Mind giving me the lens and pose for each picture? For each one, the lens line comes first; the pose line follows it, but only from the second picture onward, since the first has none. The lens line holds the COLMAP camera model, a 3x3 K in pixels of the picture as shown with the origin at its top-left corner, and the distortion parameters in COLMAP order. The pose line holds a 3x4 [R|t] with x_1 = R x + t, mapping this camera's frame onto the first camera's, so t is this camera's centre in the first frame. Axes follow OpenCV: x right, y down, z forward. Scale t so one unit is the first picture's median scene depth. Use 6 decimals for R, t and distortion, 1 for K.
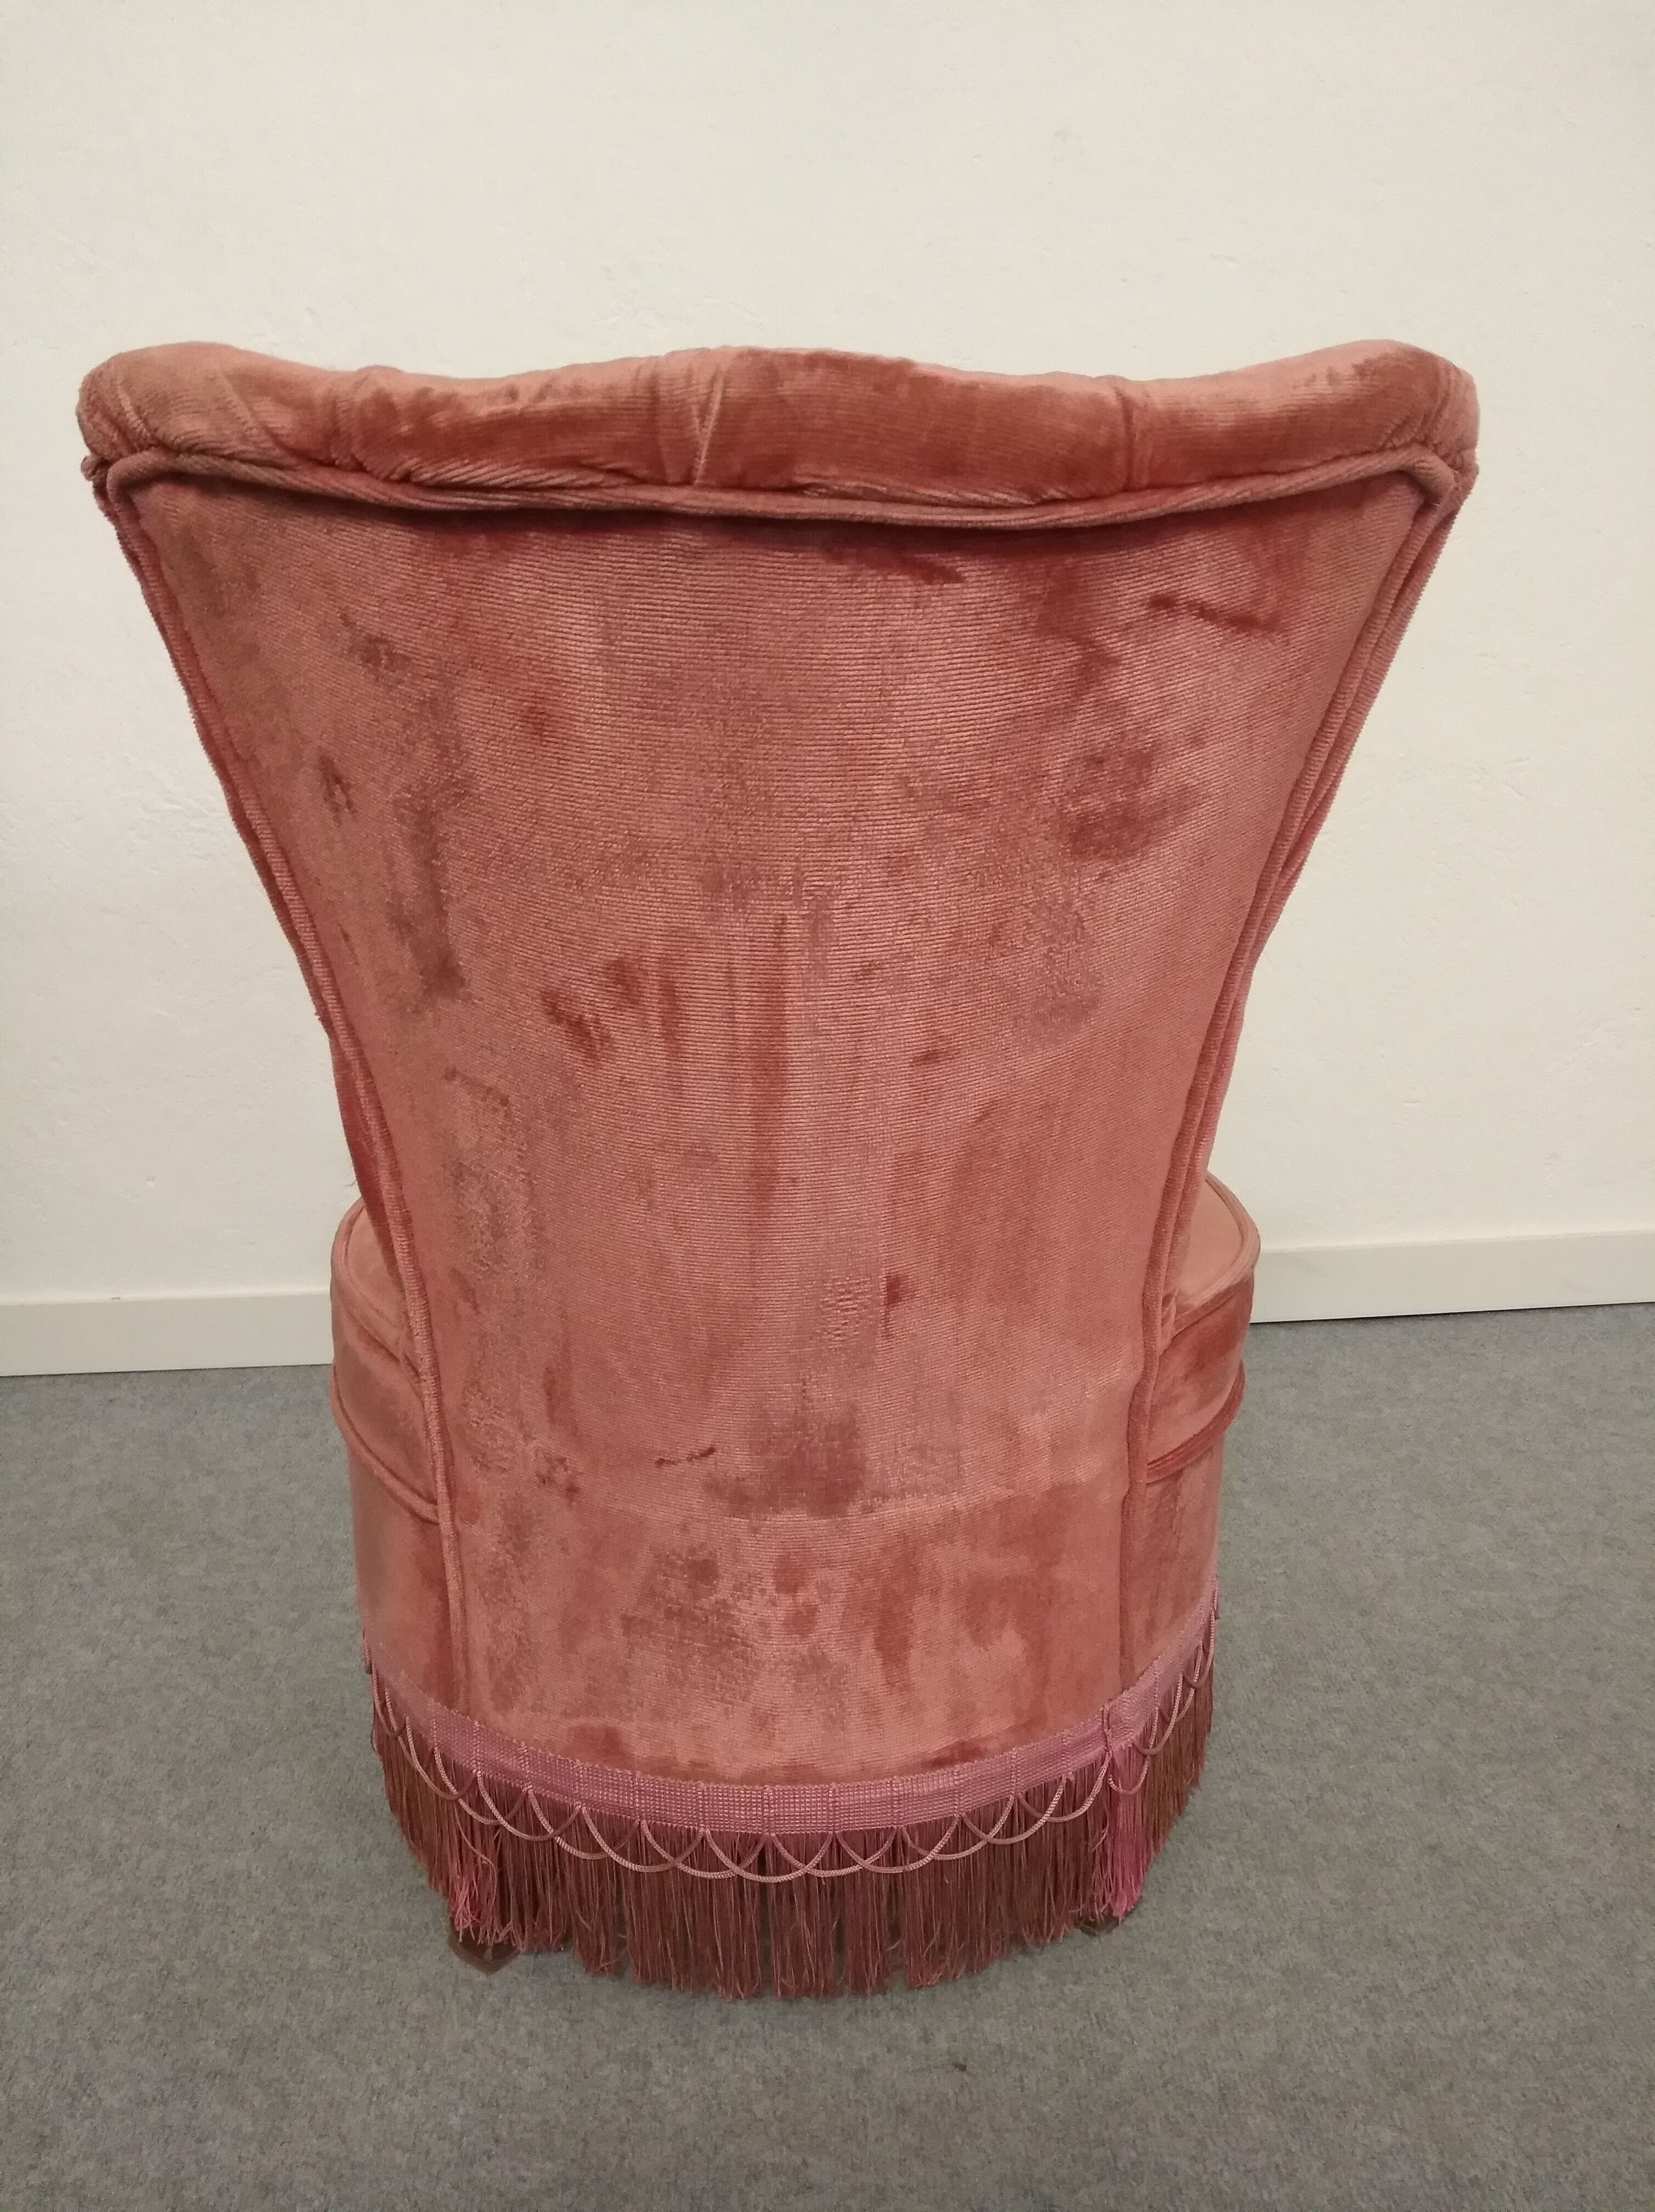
lens RADIAL K [[1672.8, 0, 829.7], [0, 1672.8, 1098.1], [0, 0, 1]] dist [-0.012641, 0.035266]
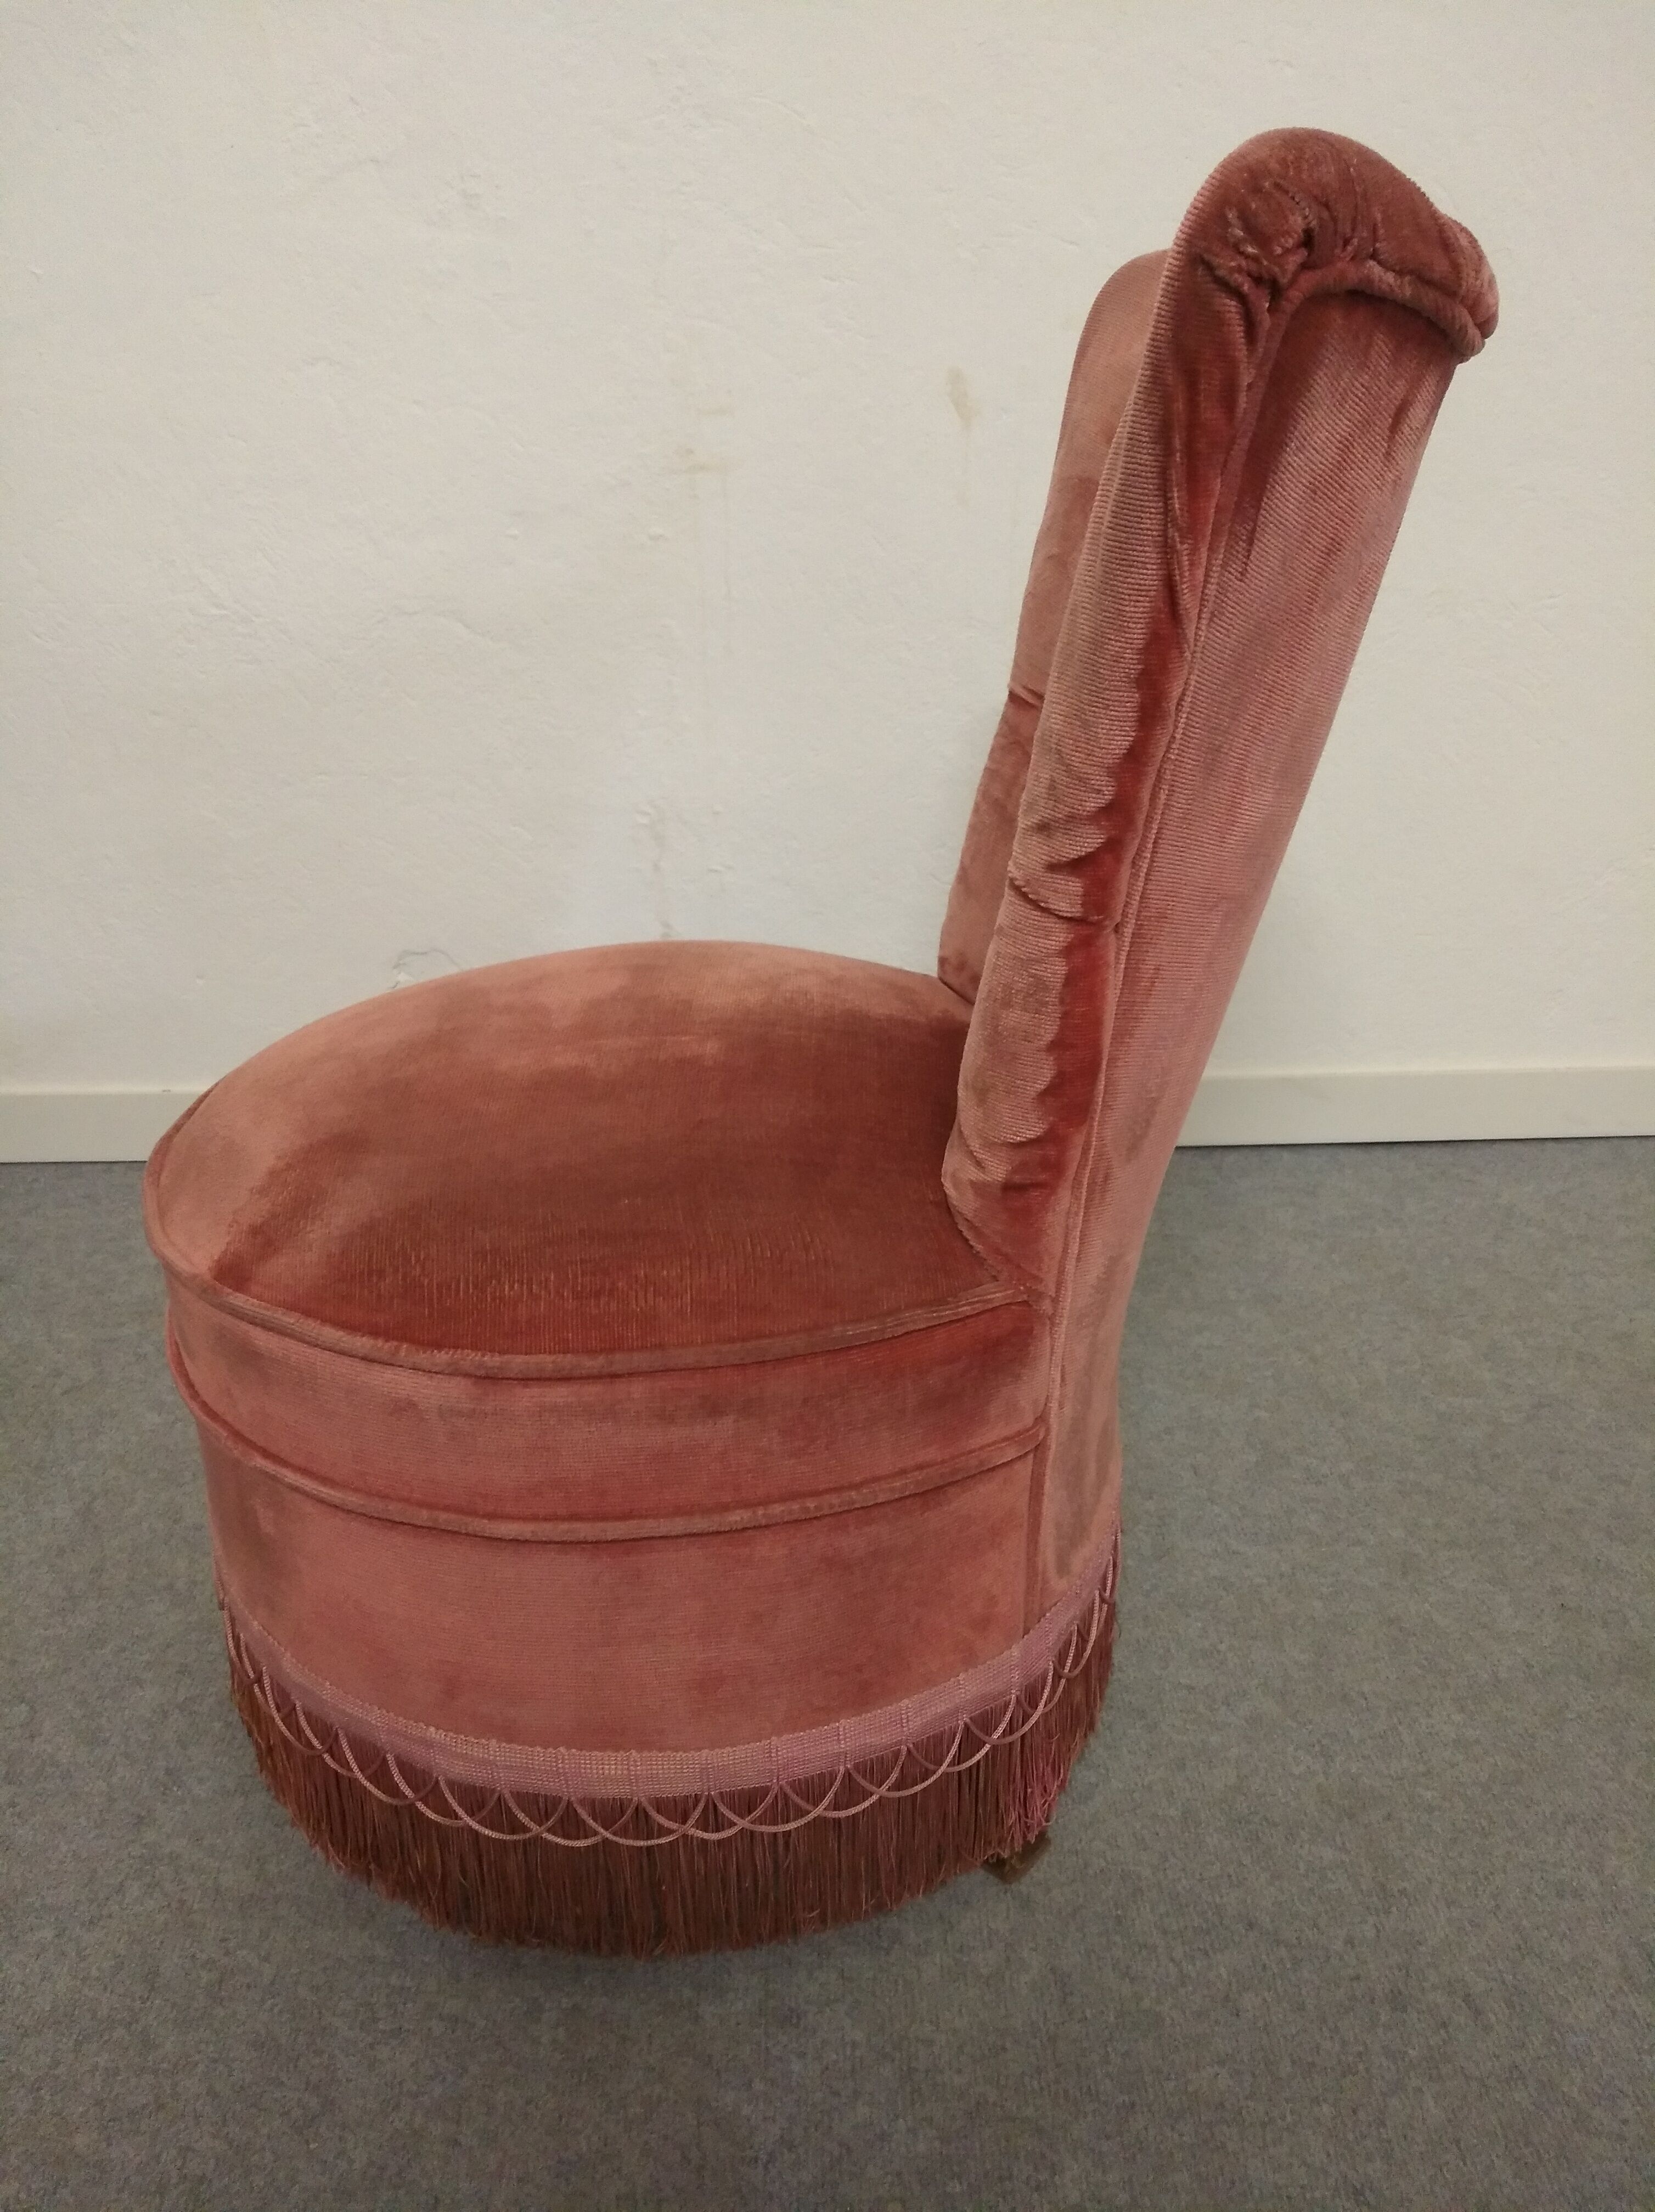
lens RADIAL K [[1672.8, 0, 830.8], [0, 1672.8, 1107.0], [0, 0, 1]] dist [-0.012641, 0.035266]
pose [[0.999552, 0.028175, -0.010074, -0.004197], [-0.026855, 0.993214, 0.113156, 0.001548], [0.013194, -0.112835, 0.993526, -0.052687]]
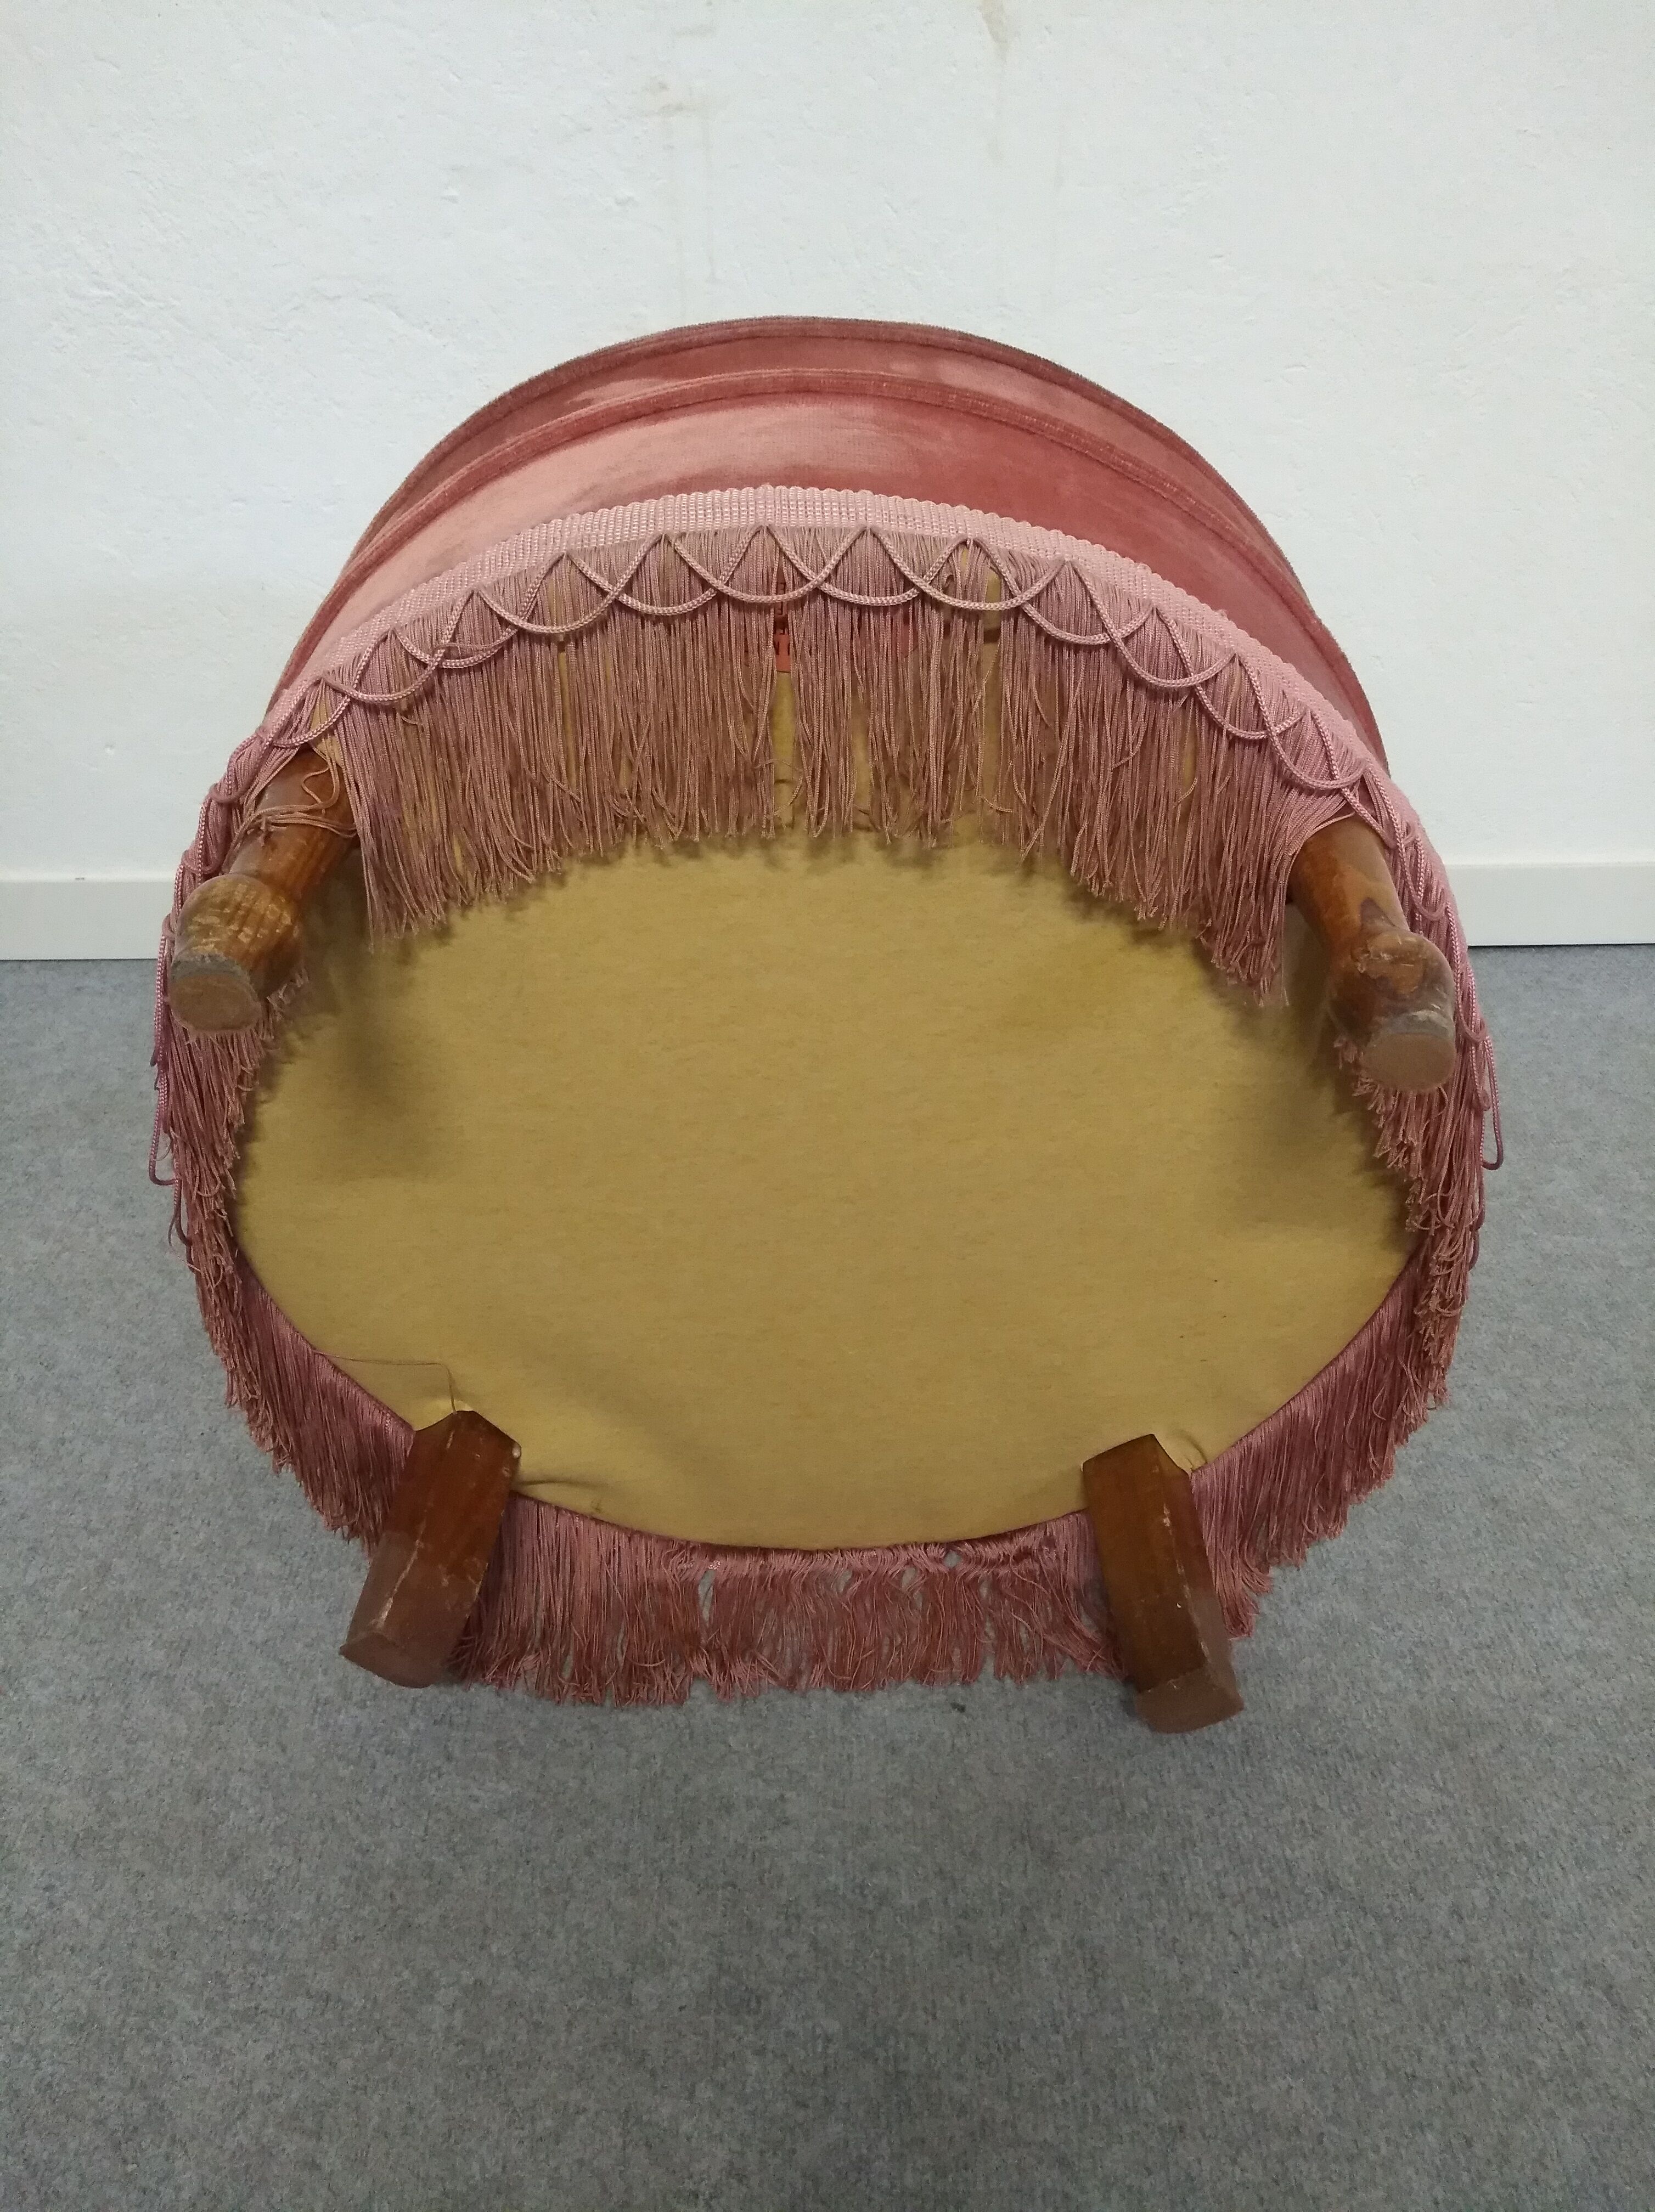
lens RADIAL K [[1672.8, 0, 838.6], [0, 1672.8, 1097.5], [0, 0, 1]] dist [-0.012641, 0.035266]
pose [[0.999189, 0.036516, -0.016980, 0.014262], [-0.032304, 0.978549, 0.203465, 0.063711], [0.024046, -0.202752, 0.978935, 0.154023]]
